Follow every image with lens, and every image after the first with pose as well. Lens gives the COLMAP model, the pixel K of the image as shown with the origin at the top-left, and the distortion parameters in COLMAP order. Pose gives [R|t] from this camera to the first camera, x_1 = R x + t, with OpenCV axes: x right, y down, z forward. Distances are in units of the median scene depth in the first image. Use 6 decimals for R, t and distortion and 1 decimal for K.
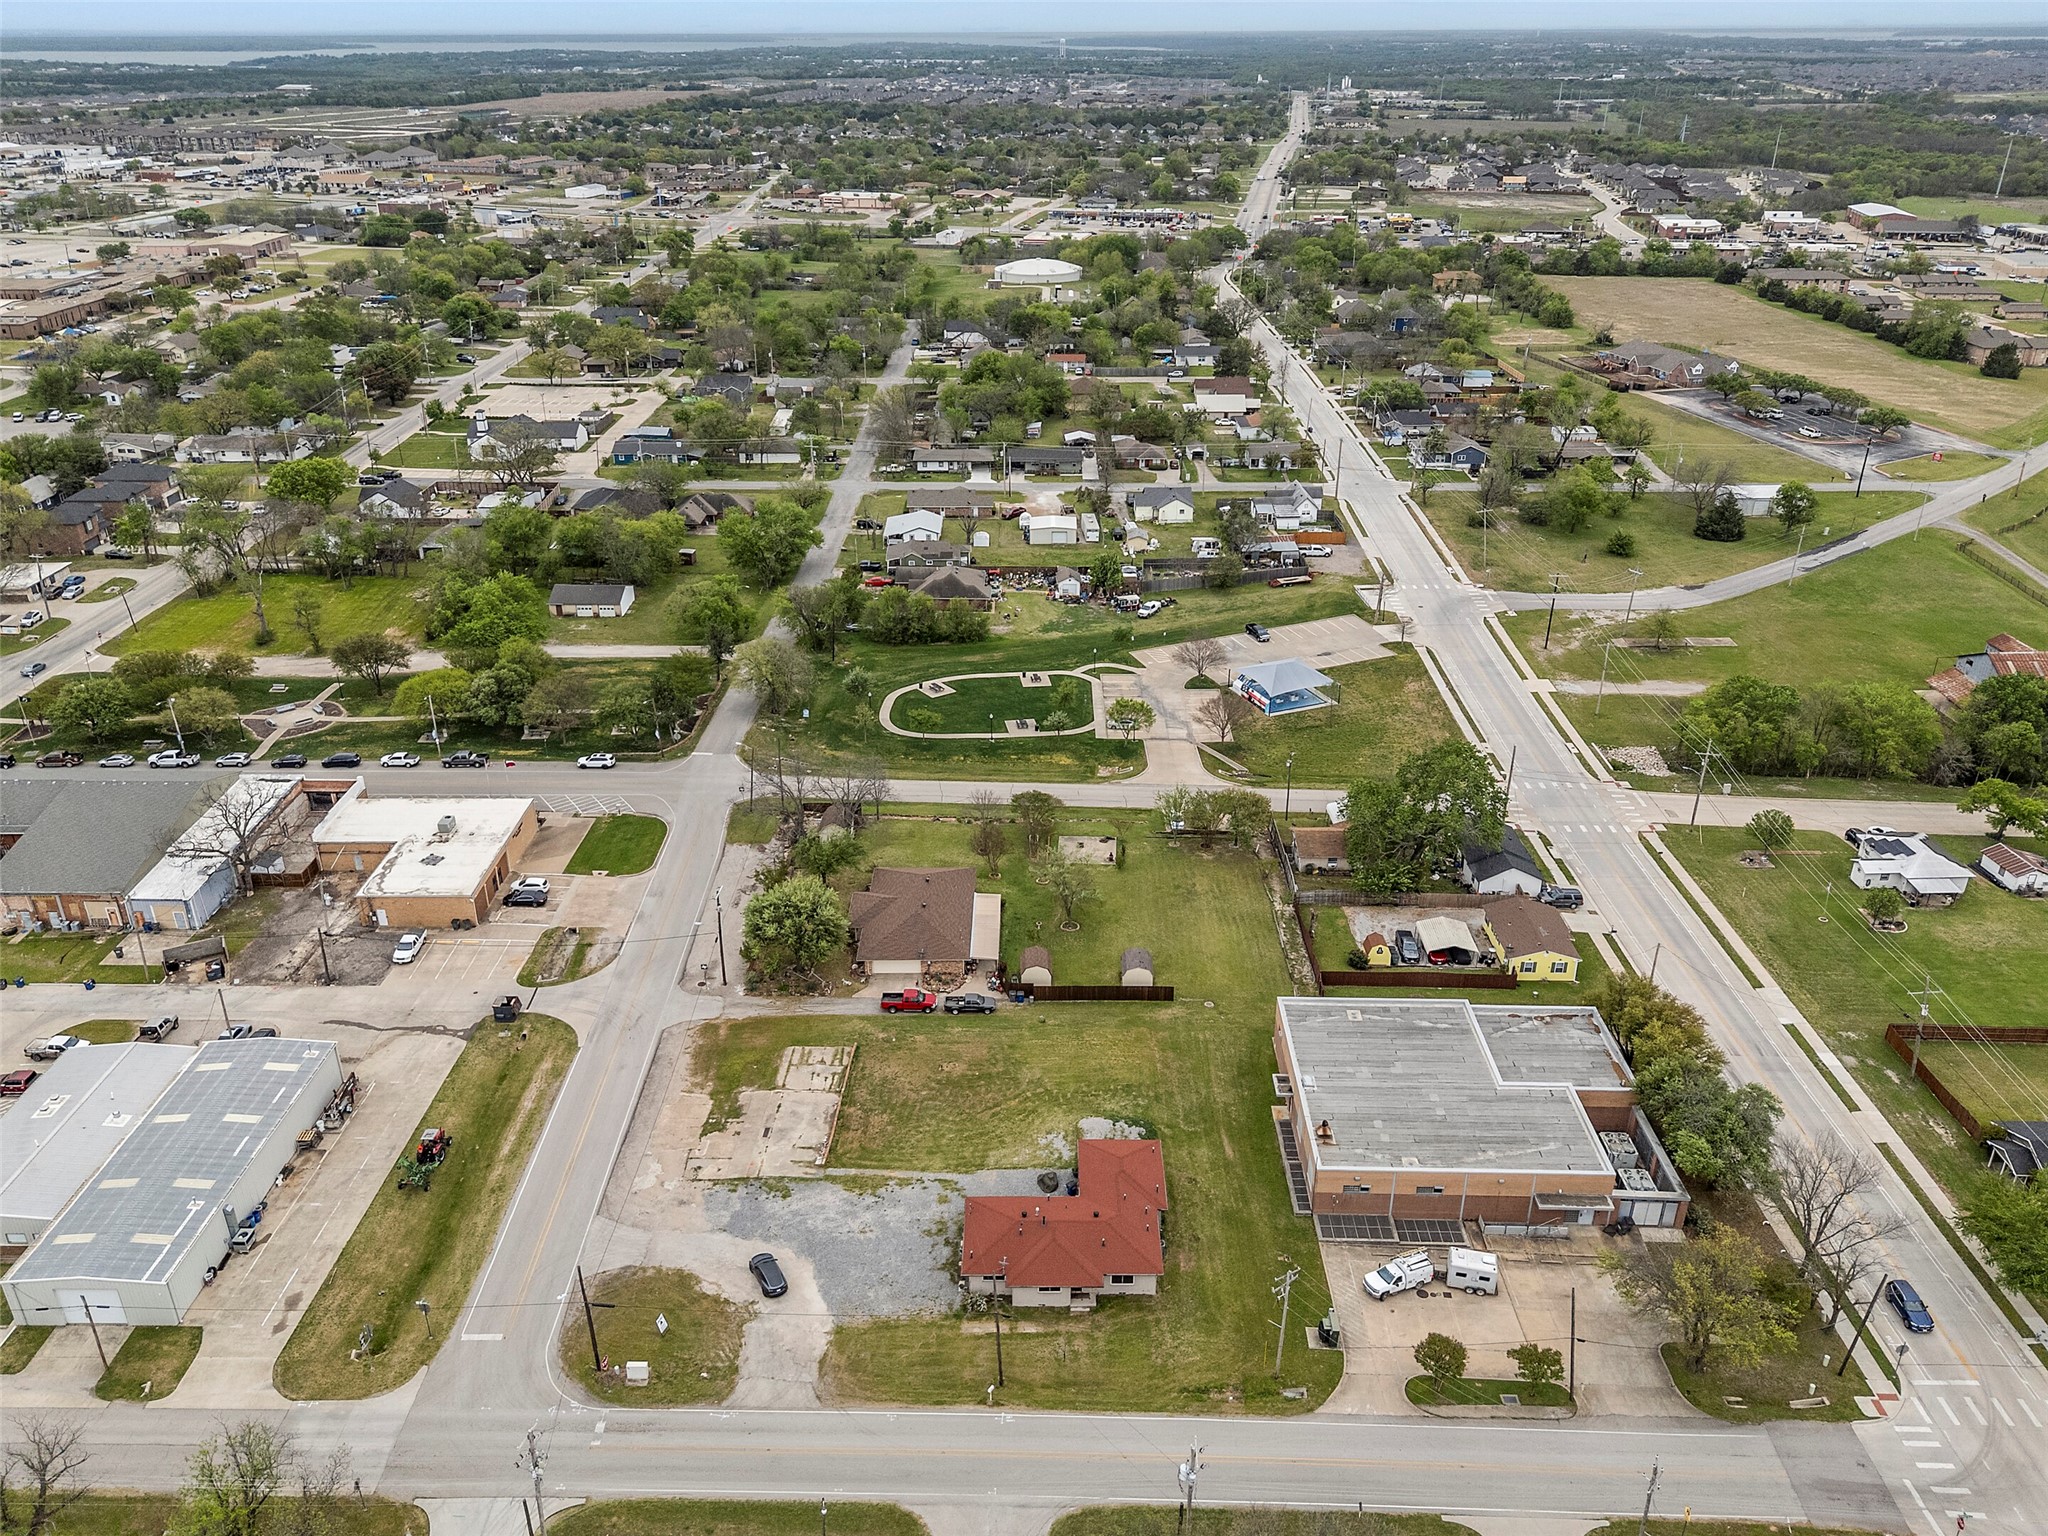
lens RADIAL K [[1528.8, 0, 1017.3], [0, 1528.8, 743.0], [0, 0, 1]] dist [0.091316, -0.111716]
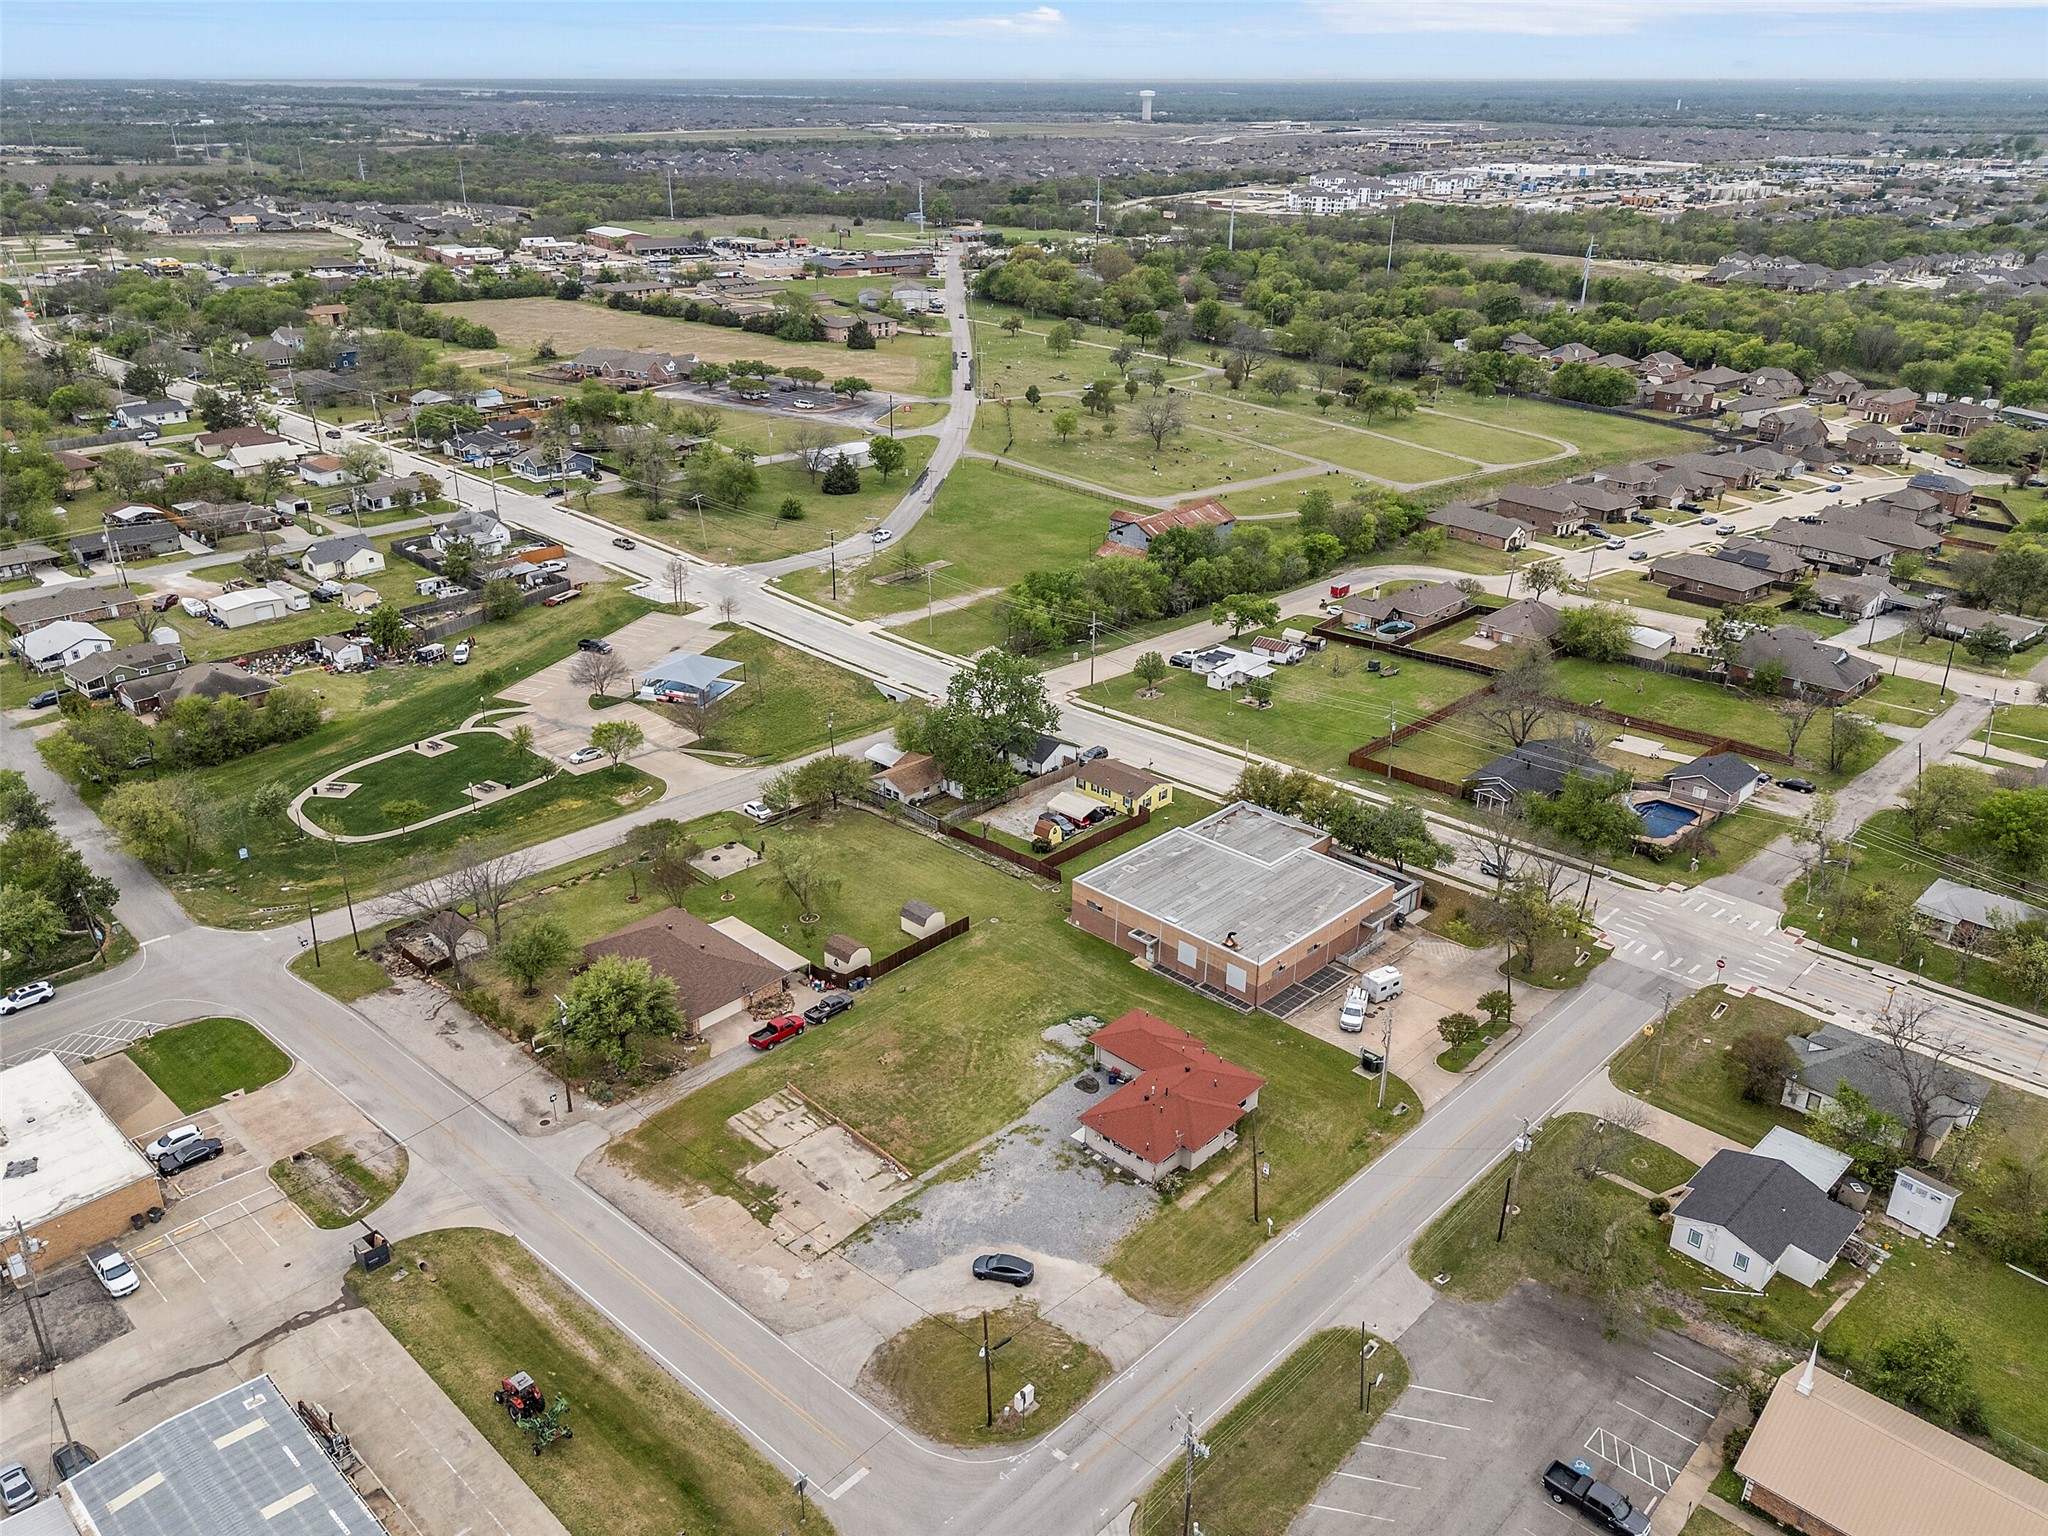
lens RADIAL K [[1528.8, 0, 1017.3], [0, 1528.8, 743.0], [0, 0, 1]] dist [0.091316, -0.111716]
pose [[0.684885, -0.278984, 0.673127, -0.404407], [0.296282, 0.950608, 0.092531, -0.030488], [-0.665695, 0.136062, 0.733715, 0.140595]]
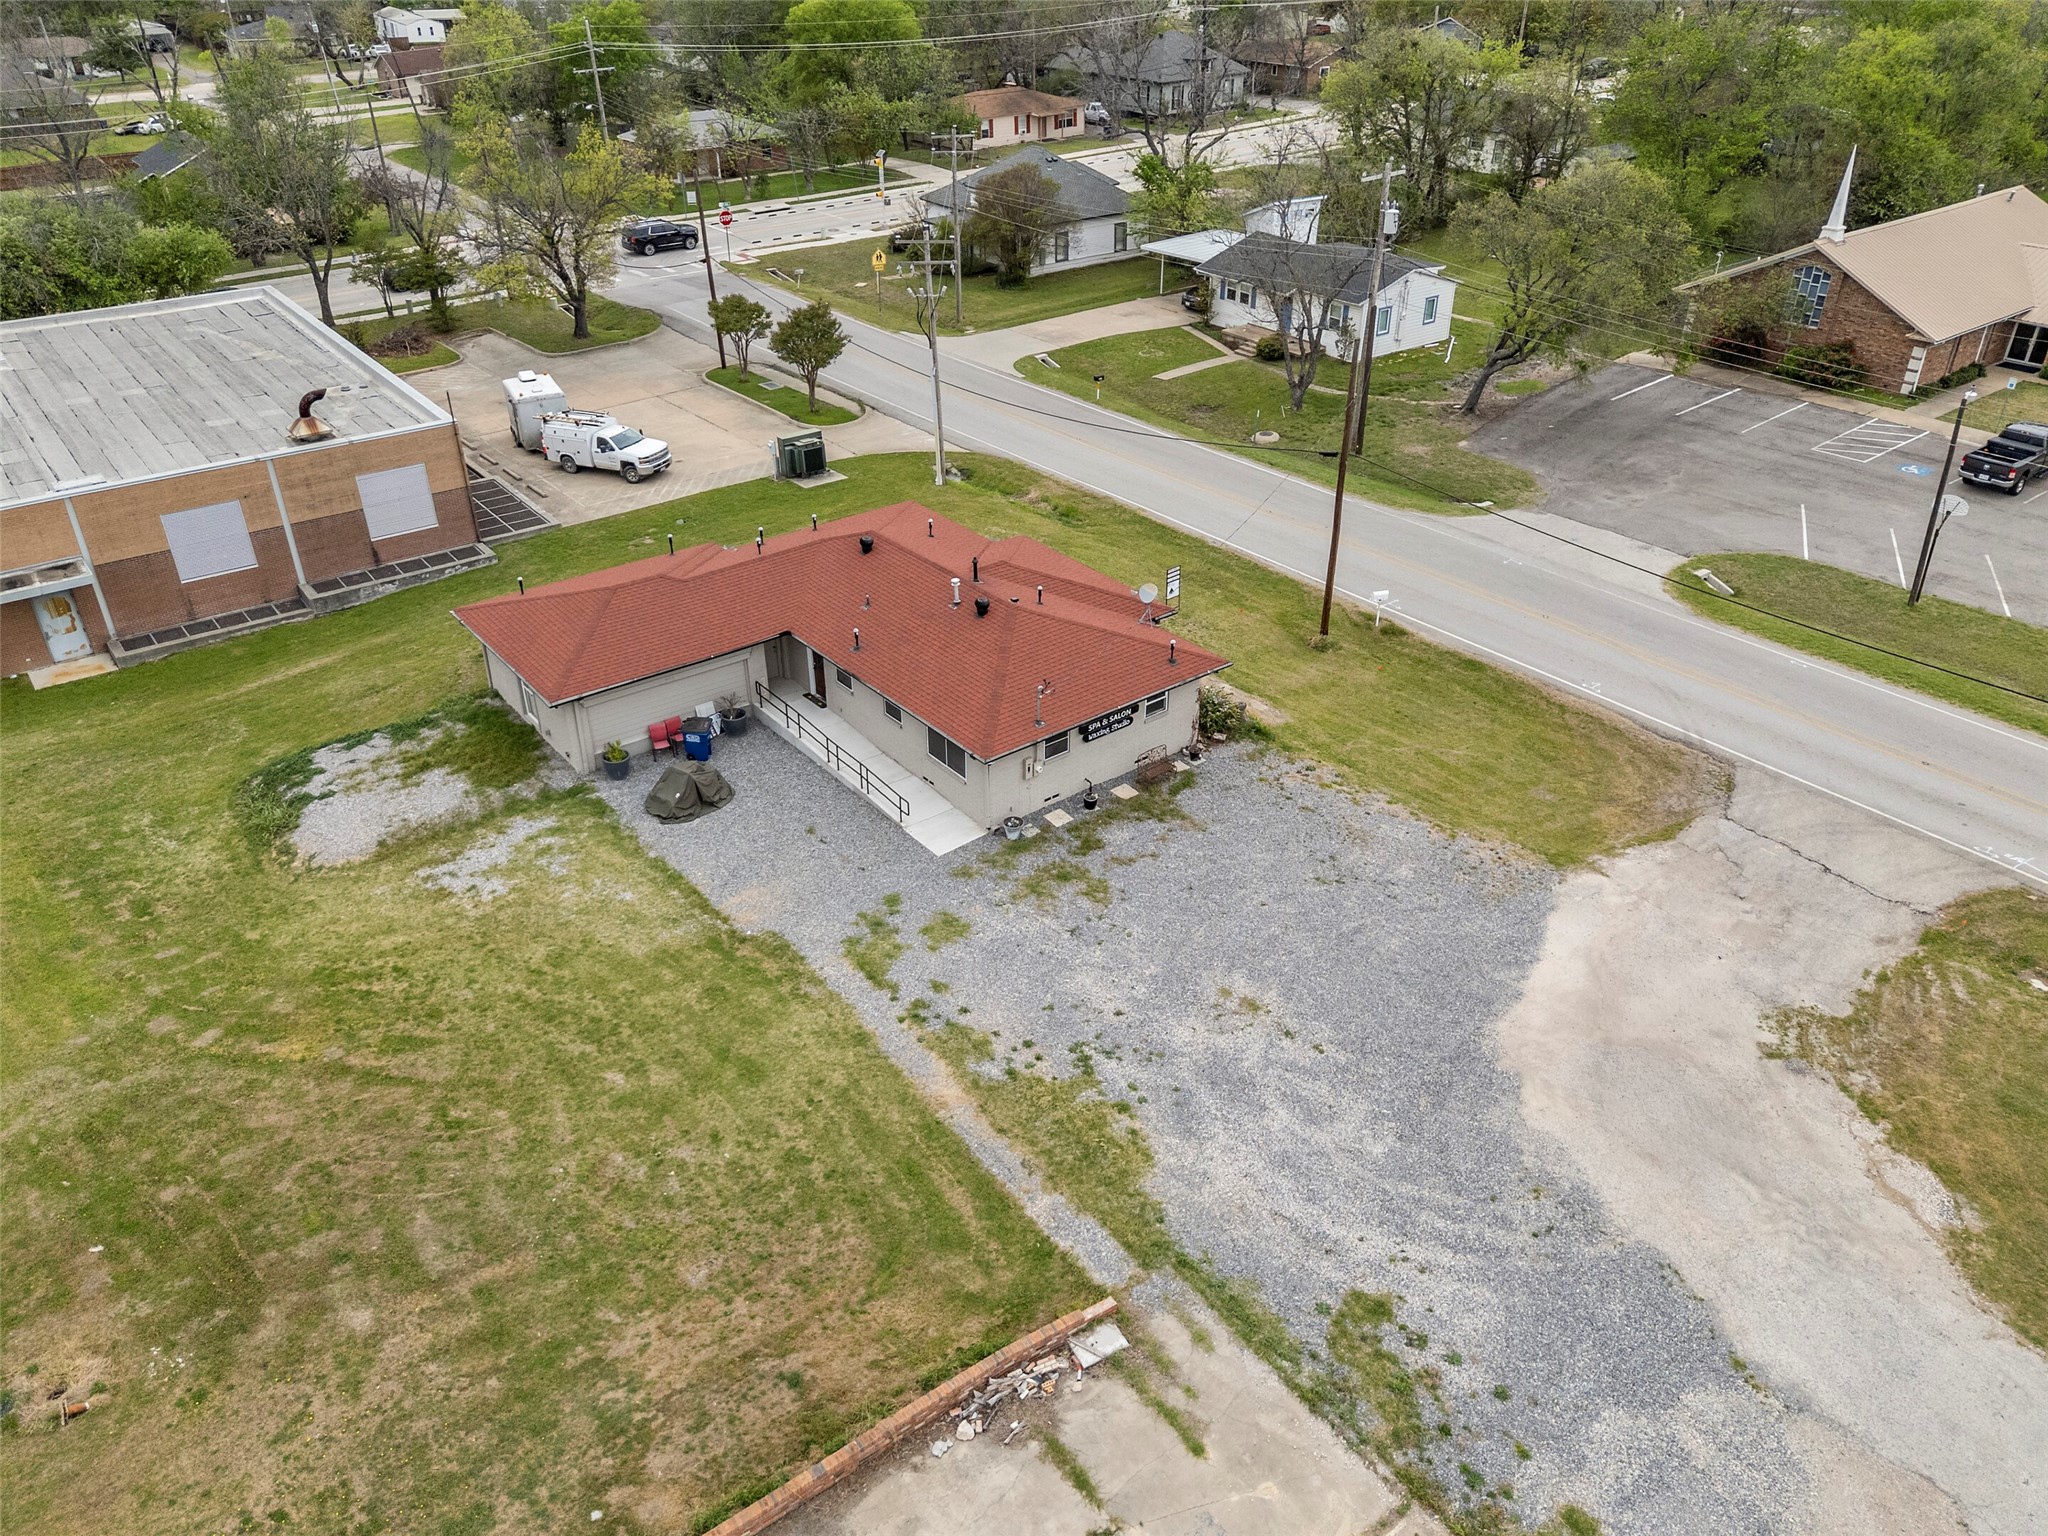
lens RADIAL K [[1495.1, 0, 1018.3], [0, 1495.1, 761.2], [0, 0, 1]] dist [0.098705, -0.102338]
pose [[-0.622809, -0.398367, 0.673359, -0.139515], [0.329925, 0.646665, 0.687731, 0.055847], [-0.709407, 0.650483, -0.271318, 0.636572]]
